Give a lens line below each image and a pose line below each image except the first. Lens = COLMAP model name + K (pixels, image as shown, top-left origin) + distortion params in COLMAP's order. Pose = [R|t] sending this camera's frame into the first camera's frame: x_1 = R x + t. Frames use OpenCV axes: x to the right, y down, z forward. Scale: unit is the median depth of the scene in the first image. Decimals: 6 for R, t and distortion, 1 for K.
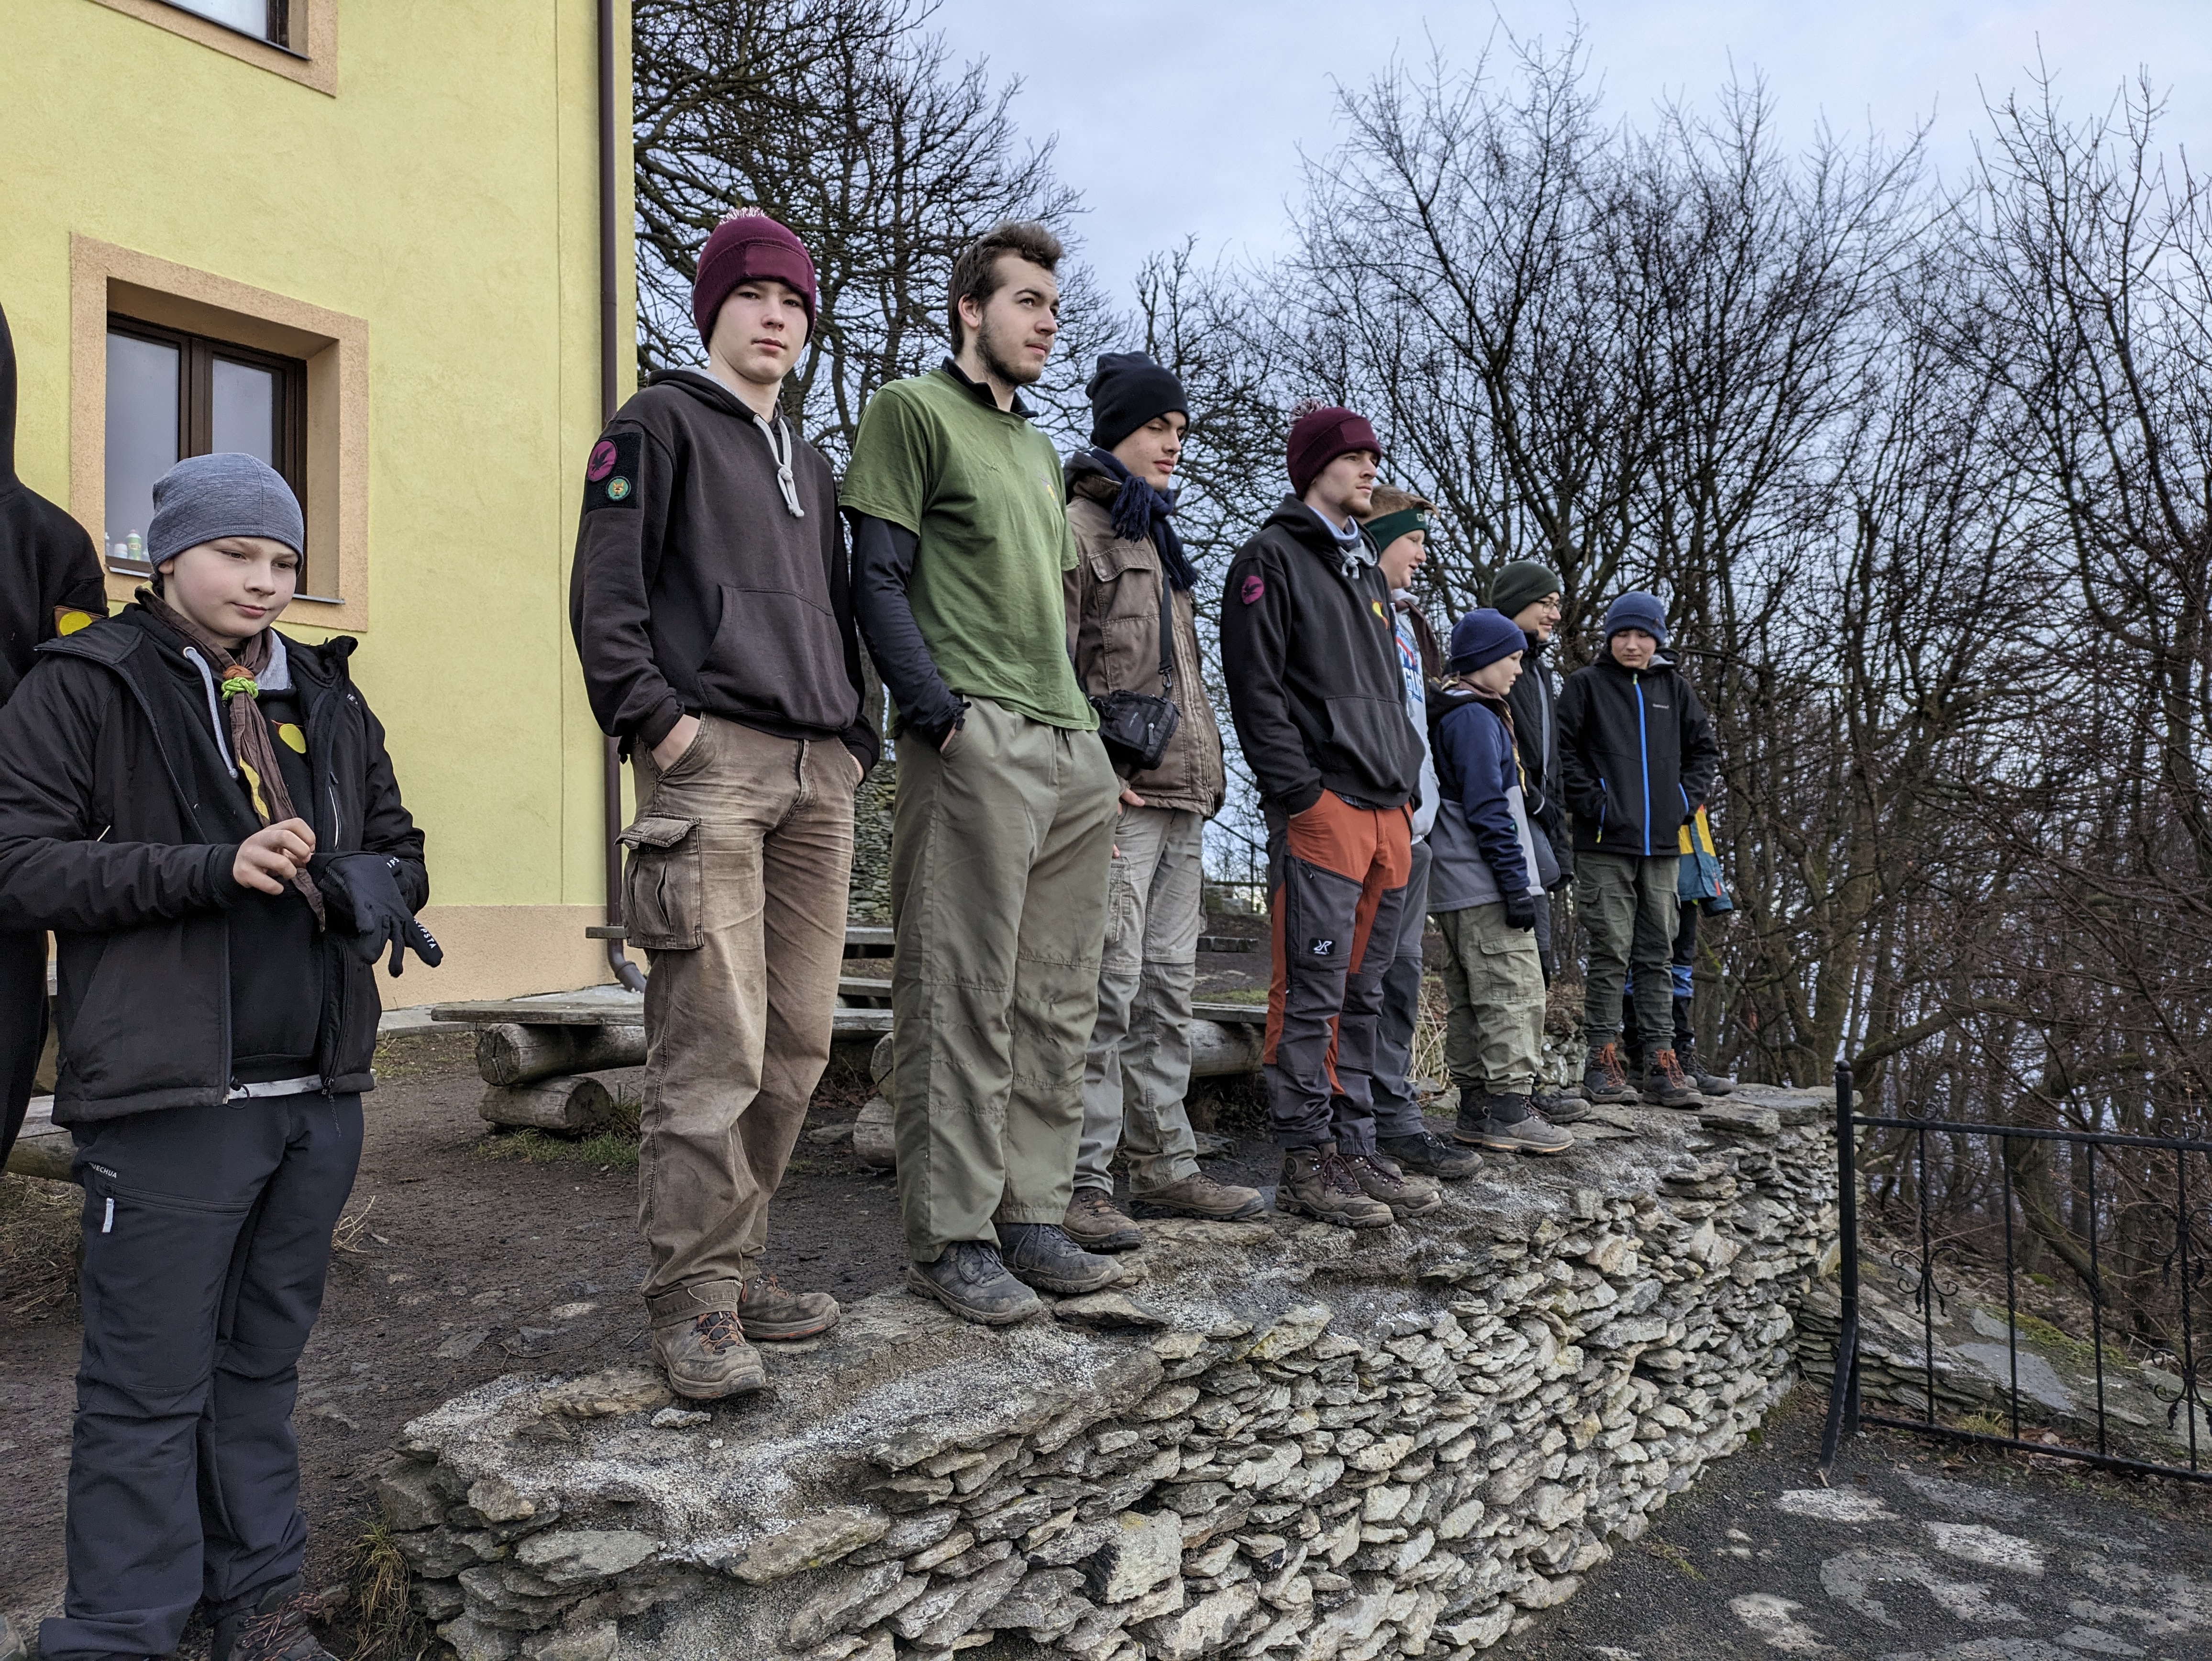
lens RADIAL K [[1552.1, 0, 1148.6], [0, 1552.1, 826.0], [0, 0, 1]] dist [0.031144, -0.014713]
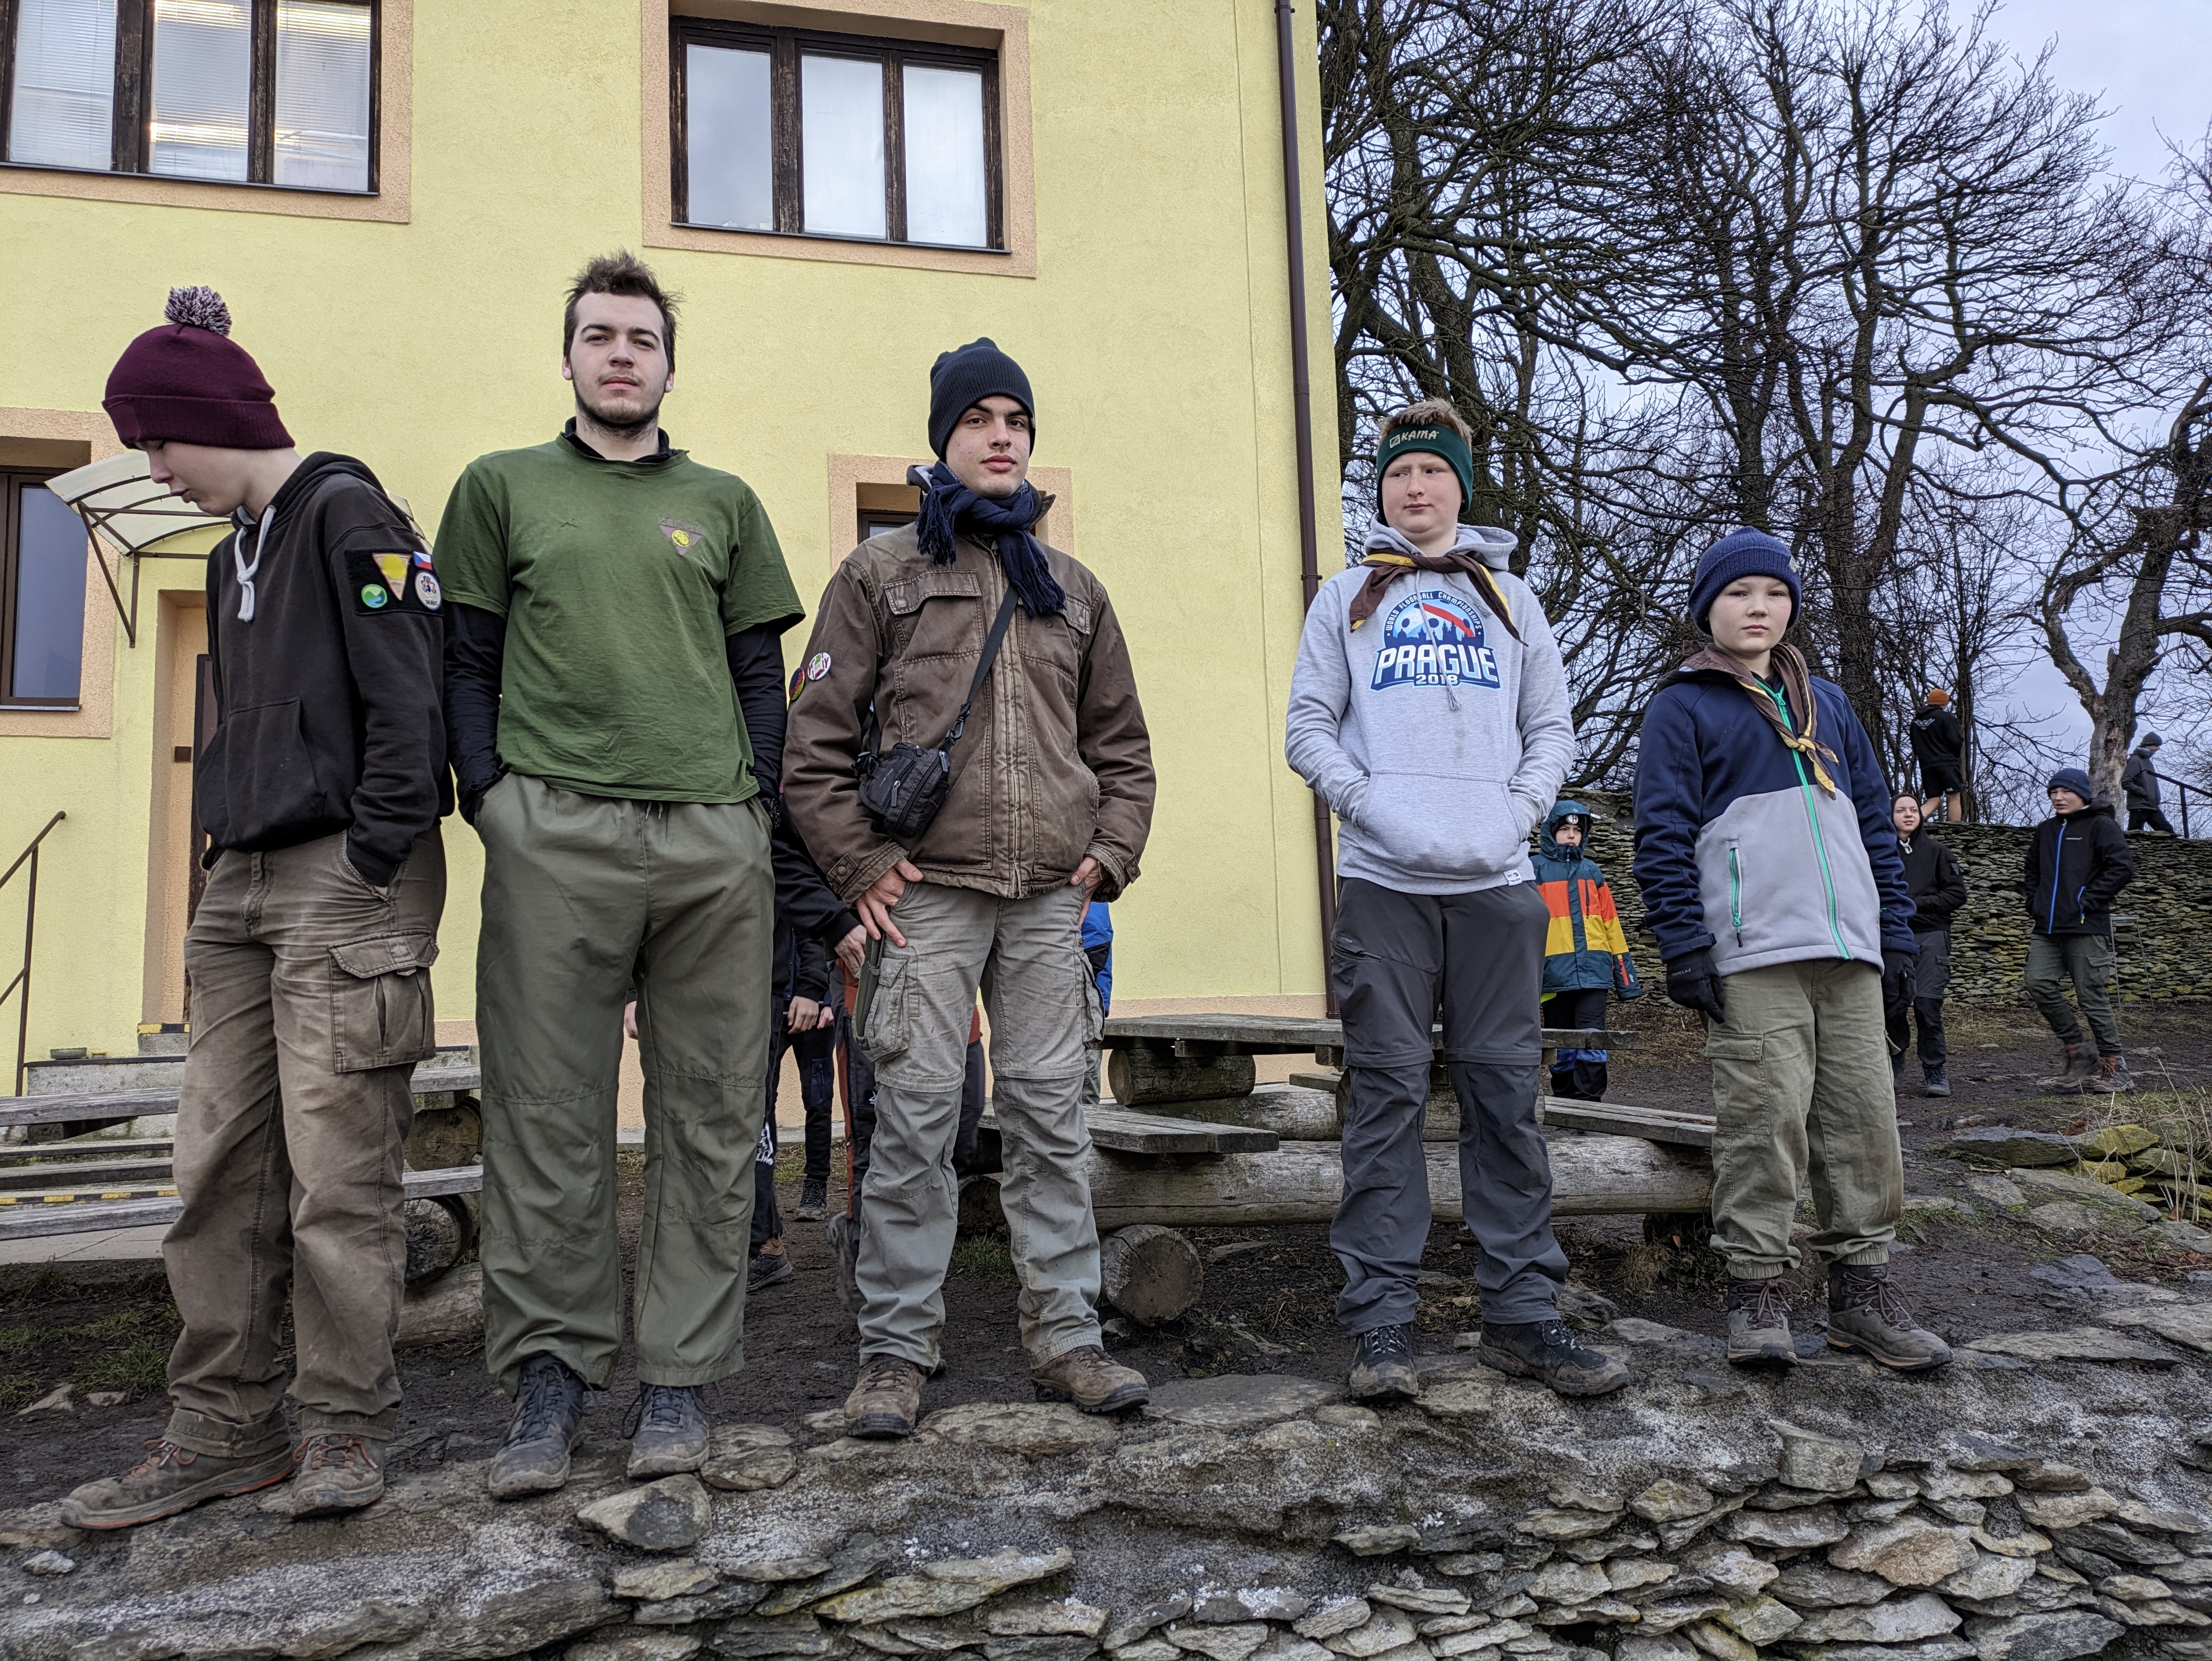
lens RADIAL K [[1593.8, 0, 1080.1], [0, 1593.8, 842.5], [0, 0, 1]] dist [0.072606, -0.072055]
pose [[0.781488, -0.074031, -0.619512, 0.178155], [0.048829, 0.997147, -0.057563, 0.005921], [0.622006, 0.014735, 0.782874, 0.117932]]
